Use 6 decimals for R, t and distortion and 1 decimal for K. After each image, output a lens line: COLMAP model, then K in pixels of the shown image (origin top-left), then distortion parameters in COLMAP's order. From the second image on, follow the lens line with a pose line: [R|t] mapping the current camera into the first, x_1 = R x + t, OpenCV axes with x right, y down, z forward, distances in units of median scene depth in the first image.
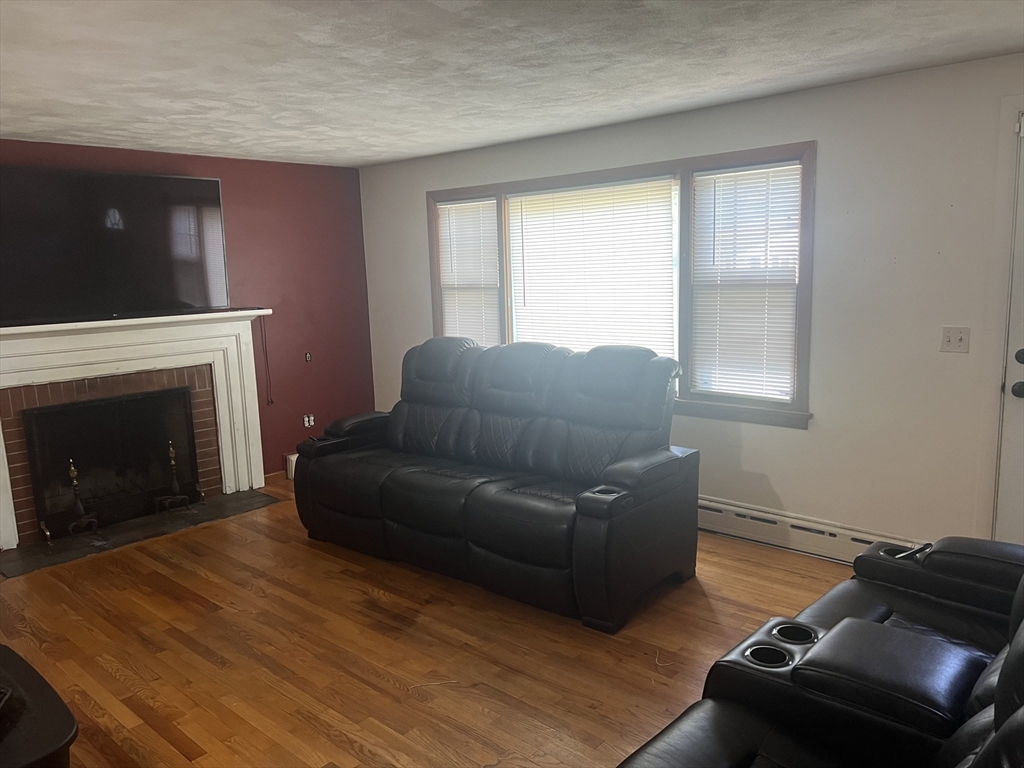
lens RADIAL K [[770.0, 0, 495.2], [0, 770.0, 388.0], [0, 0, 1]] dist [-0.036757, -0.002414]
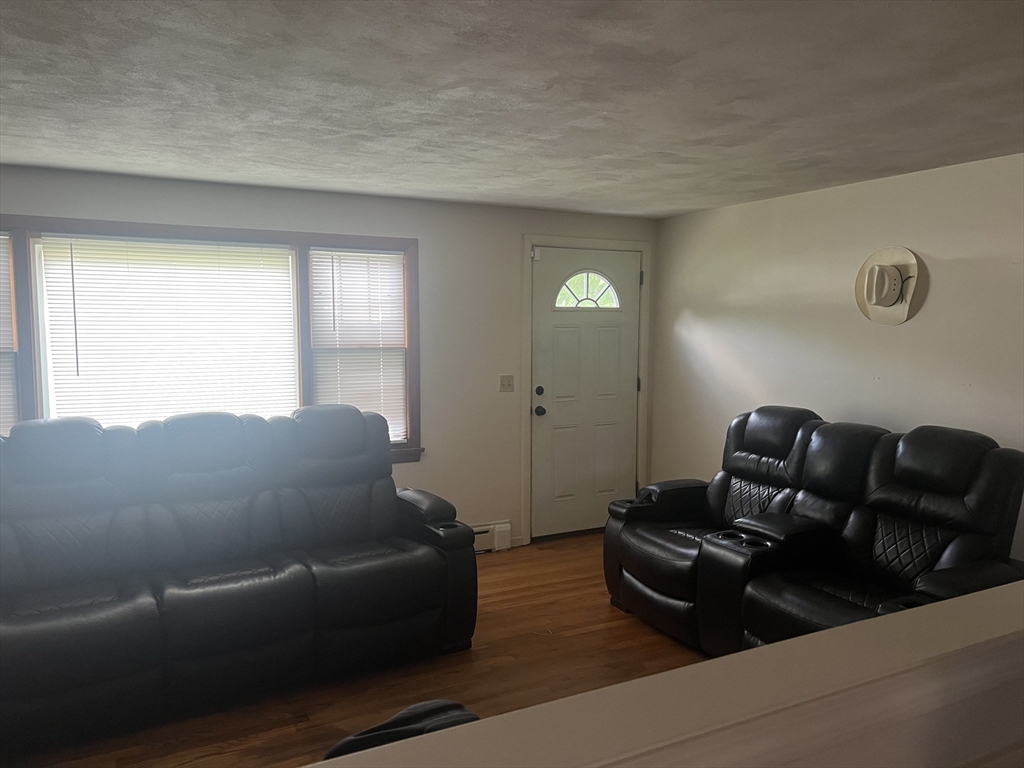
lens RADIAL K [[770.0, 0, 495.2], [0, 770.0, 388.0], [0, 0, 1]] dist [-0.036757, -0.002414]
pose [[0.303866, -0.041308, 0.951819, -0.726960], [0.127199, 0.991874, 0.002438, -0.050391], [-0.944185, 0.120330, 0.306651, 0.445957]]
